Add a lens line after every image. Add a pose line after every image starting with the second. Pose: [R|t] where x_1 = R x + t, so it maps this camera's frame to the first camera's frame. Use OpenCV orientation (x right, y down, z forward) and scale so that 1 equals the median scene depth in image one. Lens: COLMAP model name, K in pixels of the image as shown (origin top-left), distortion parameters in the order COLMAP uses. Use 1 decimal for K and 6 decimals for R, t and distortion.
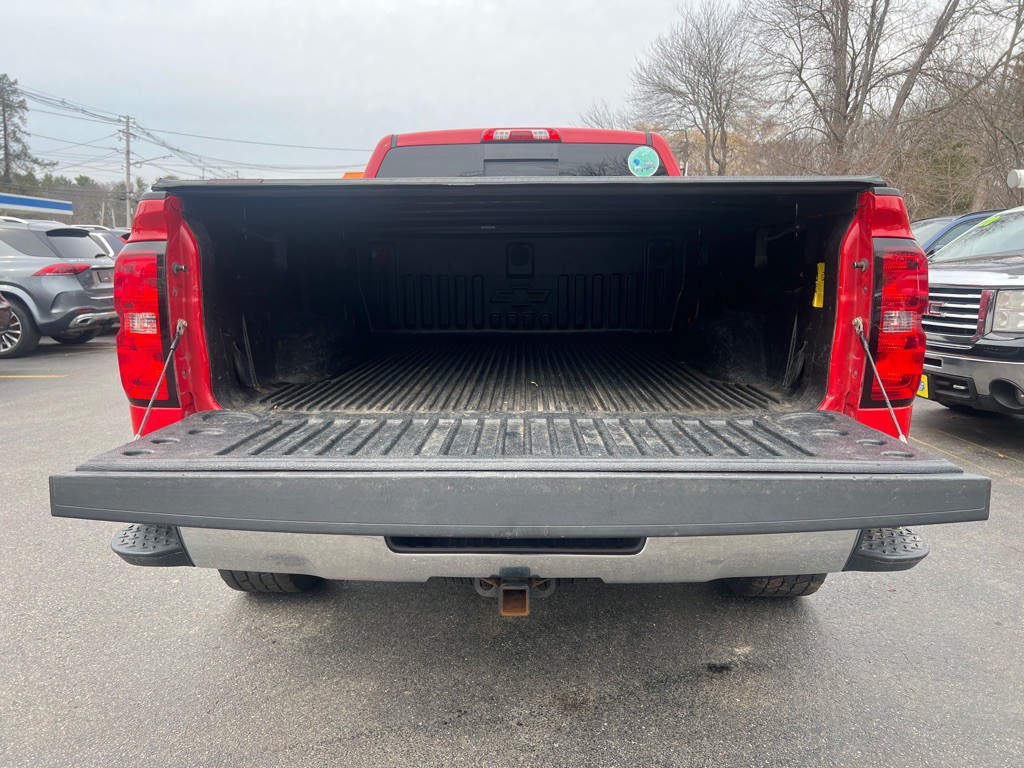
lens RADIAL K [[759.1, 0, 506.8], [0, 759.1, 380.4], [0, 0, 1]] dist [0.056290, -0.062983]
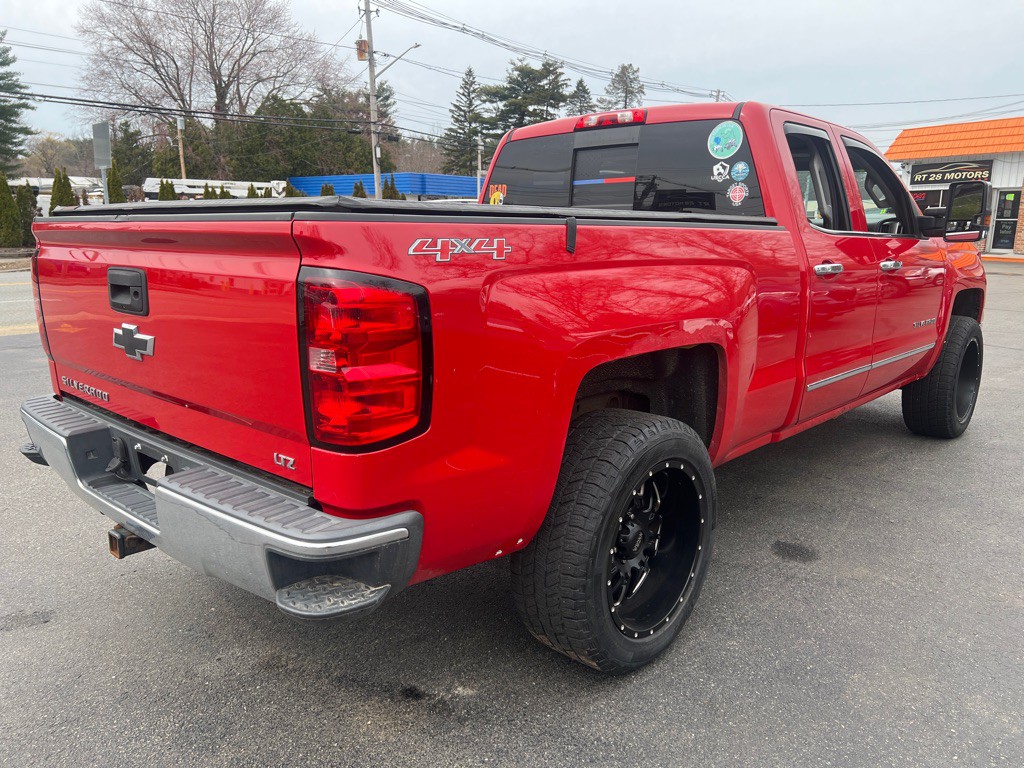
lens RADIAL K [[763.0, 0, 507.5], [0, 763.0, 386.9], [0, 0, 1]] dist [0.060714, -0.069286]
pose [[0.750764, 0.137961, -0.646003, 0.579462], [-0.105964, 0.990435, 0.088370, -0.067331], [0.652016, 0.002108, 0.758202, 0.206451]]
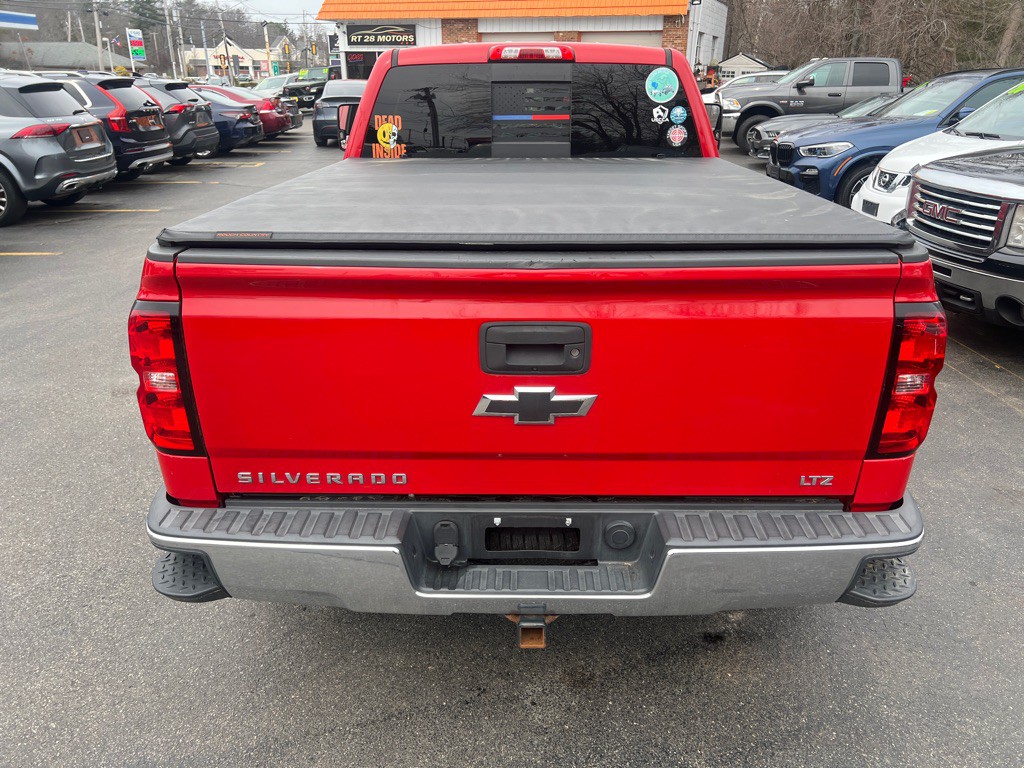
lens RADIAL K [[759.6, 0, 516.7], [0, 759.6, 379.2], [0, 0, 1]] dist [0.053236, -0.057814]
pose [[0.999933, -0.001969, 0.011399, -0.010499], [-0.000554, 0.976123, 0.217220, -0.137426], [-0.011555, -0.217212, 0.976056, 0.007782]]
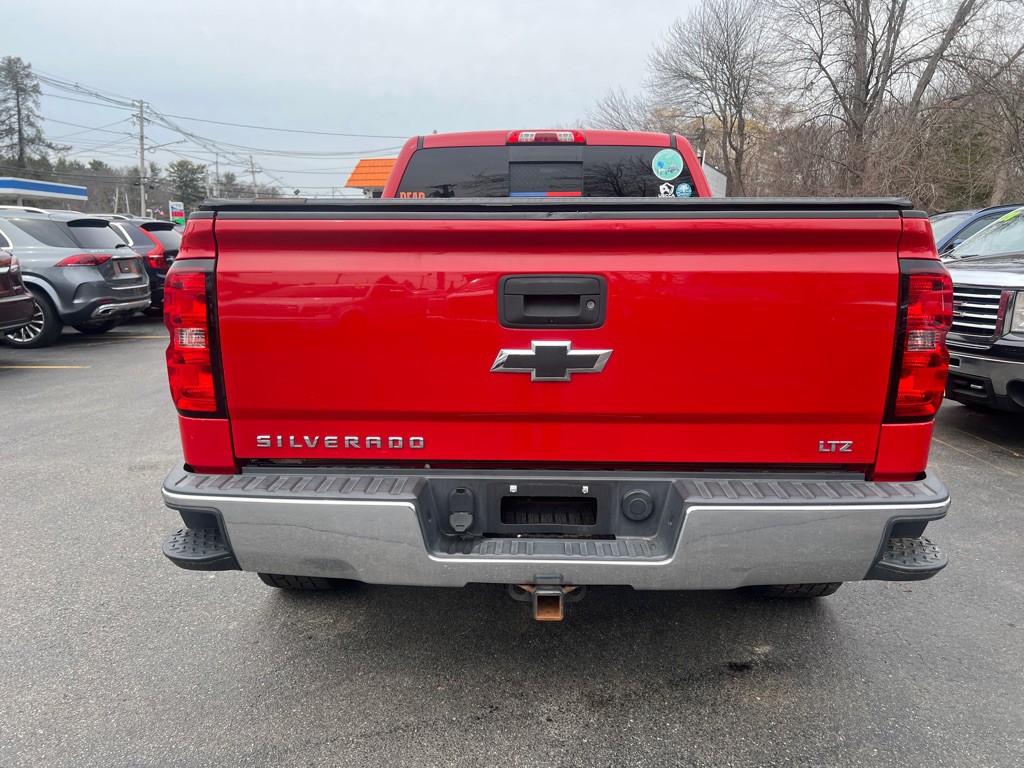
lens RADIAL K [[757.2, 0, 514.6], [0, 757.2, 389.8], [0, 0, 1]] dist [0.060011, -0.066675]
pose [[0.999959, 0.005421, -0.007277, -0.013680], [-0.005208, 0.999565, 0.029041, -0.017005], [0.007431, -0.029002, 0.999552, -0.015887]]
